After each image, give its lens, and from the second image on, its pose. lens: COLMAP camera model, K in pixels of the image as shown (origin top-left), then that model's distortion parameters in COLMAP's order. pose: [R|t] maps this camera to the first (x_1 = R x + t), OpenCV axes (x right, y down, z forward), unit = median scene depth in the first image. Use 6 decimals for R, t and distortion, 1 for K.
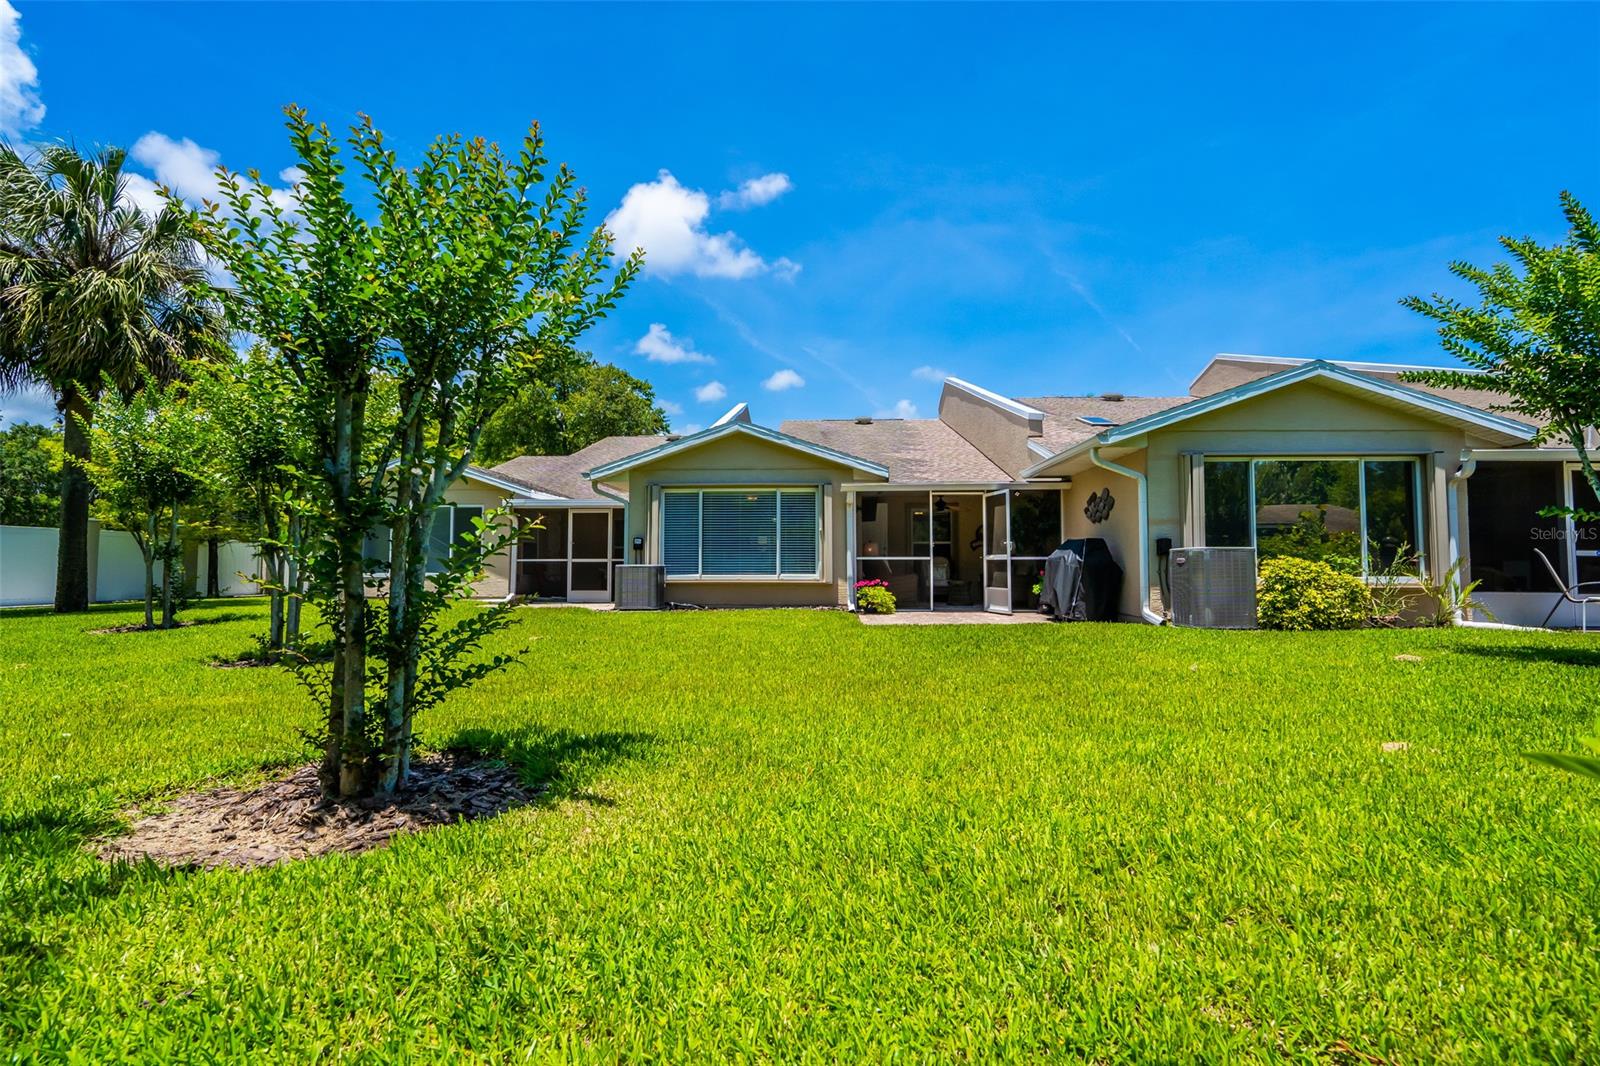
lens RADIAL K [[721.1, 0, 805.4], [0, 721.1, 532.0], [0, 0, 1]] dist [-0.018097, 0.007894]
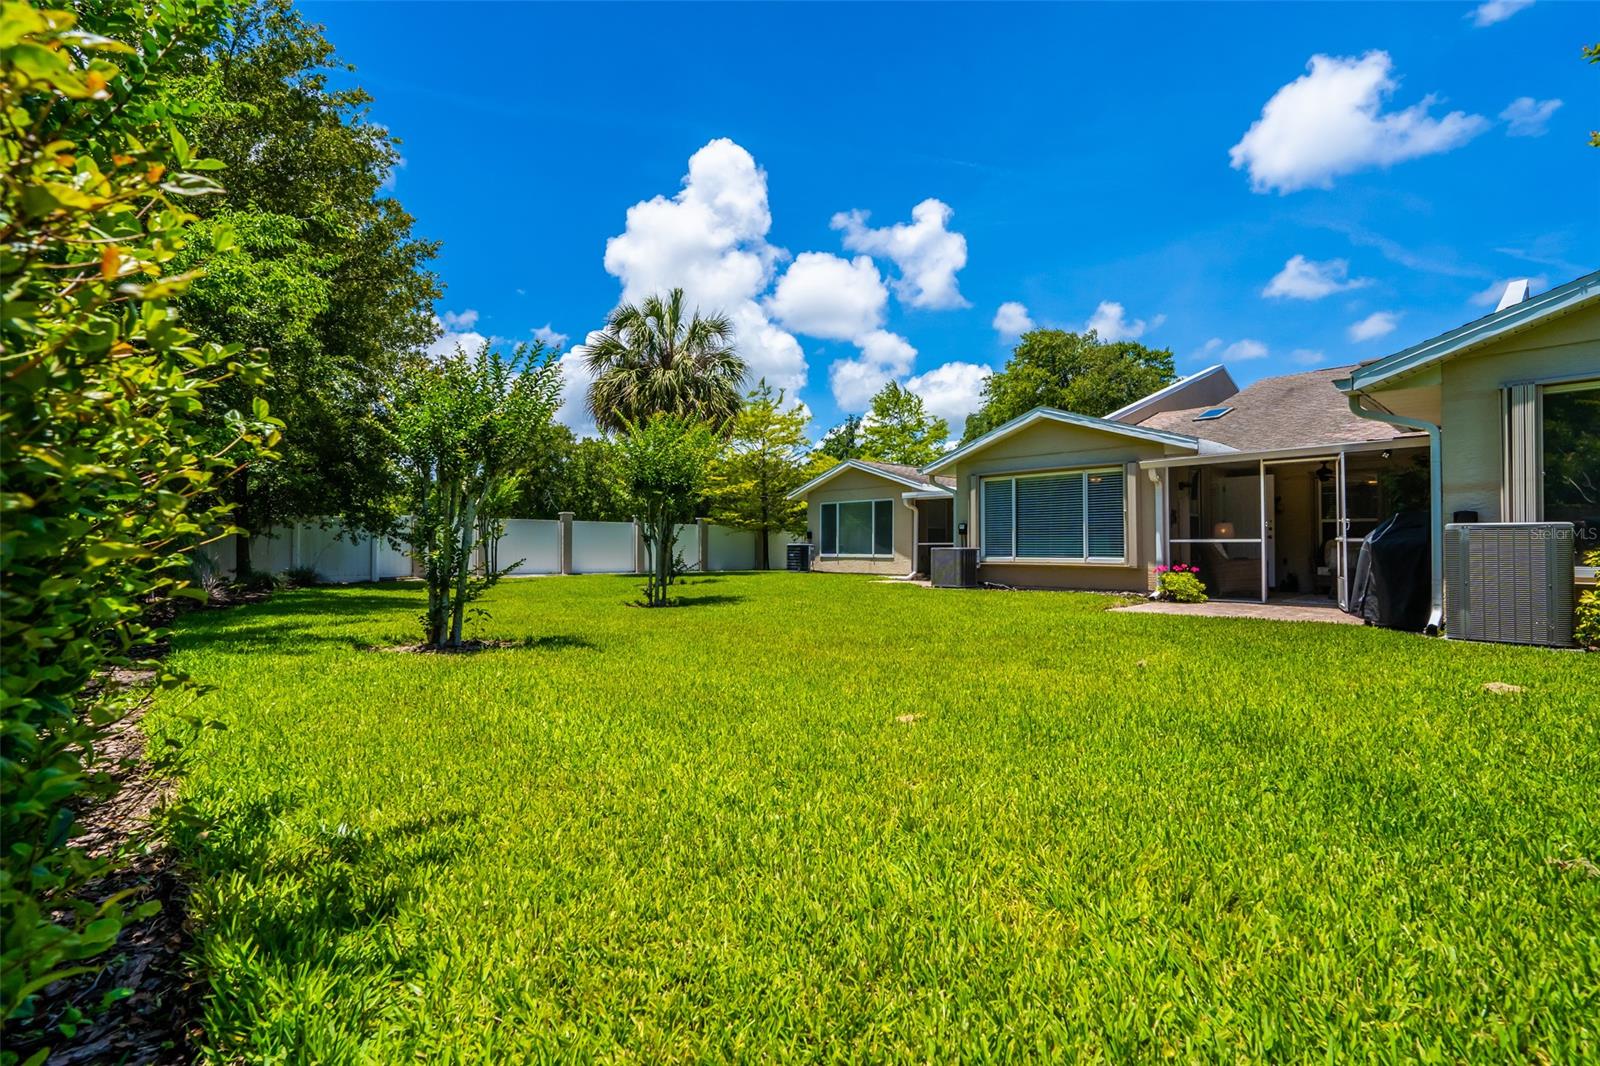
lens RADIAL K [[747.3, 0, 800.0], [0, 747.3, 533.0], [0, 0, 1]] dist [0.032877, 0.000329]
pose [[0.704381, -0.011553, -0.709728, 0.420999], [0.026704, 0.999591, 0.010231, 0.004214], [0.709319, -0.026159, 0.704402, -0.000282]]
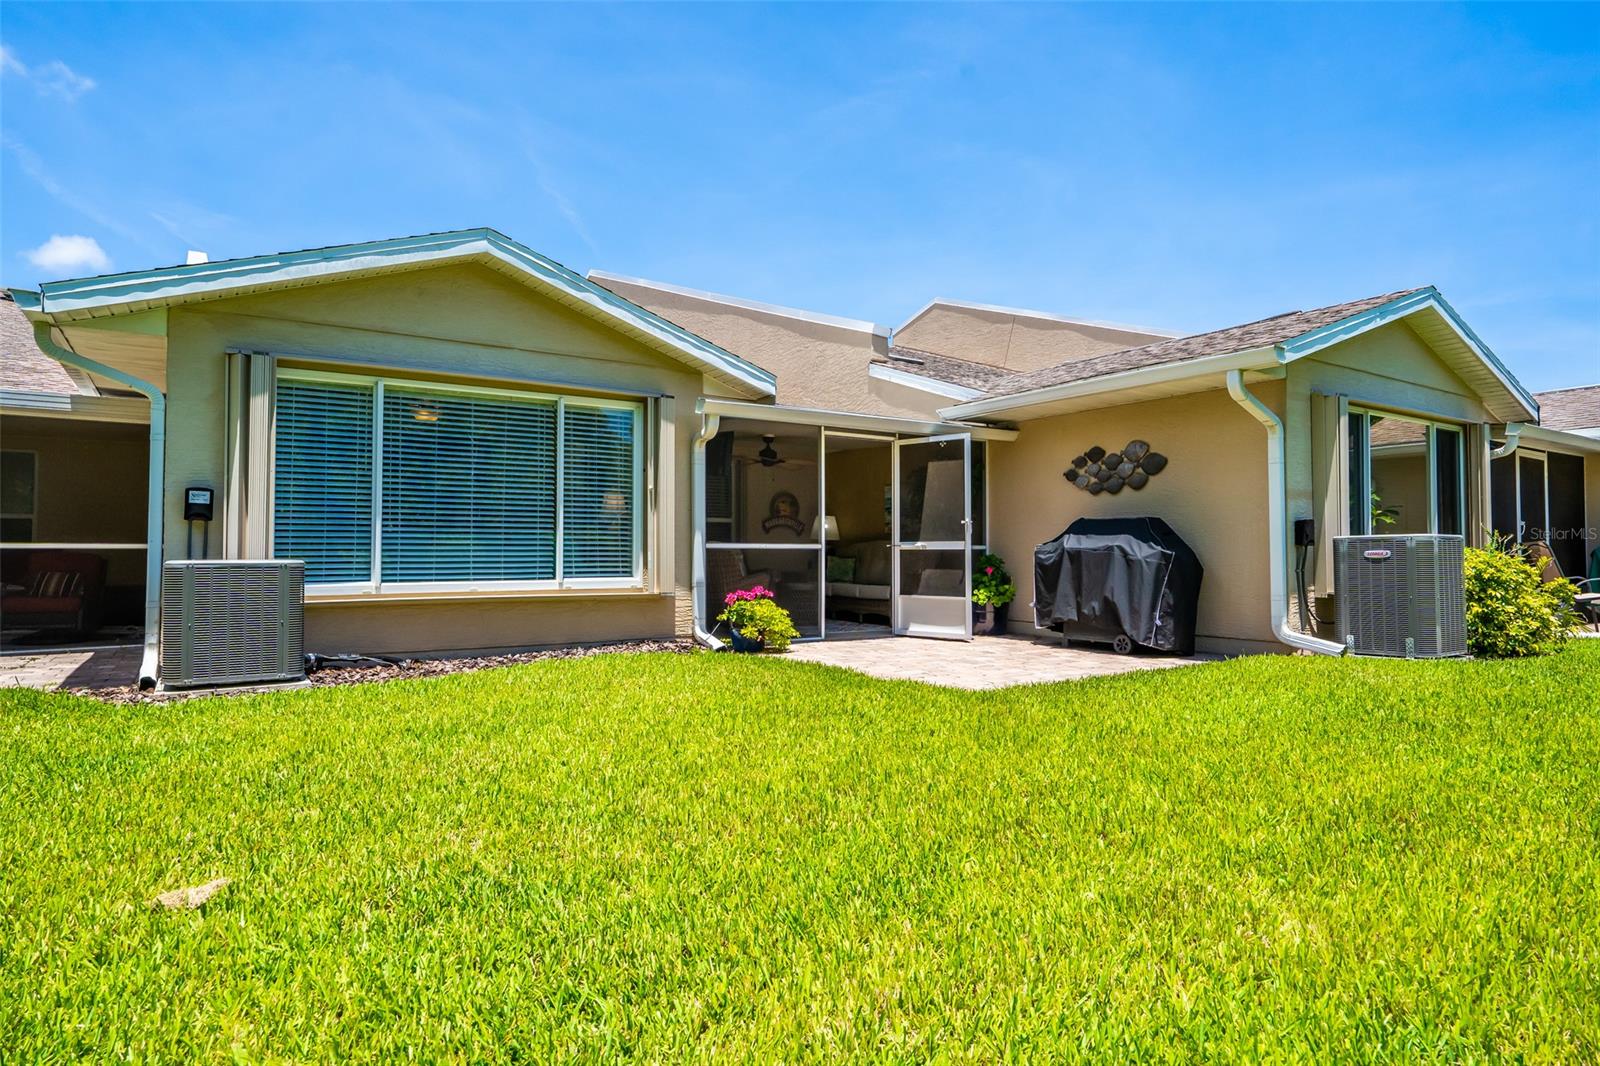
lens RADIAL K [[897.5, 0, 800.0], [0, 897.5, 533.0], [0, 0, 1]] dist [0.000545, 0.001227]
pose [[0.809758, 0.014312, 0.586590, -0.256311], [-0.029218, 0.999446, 0.015948, 0.014934], [-0.586036, -0.030053, 0.809727, 0.438033]]
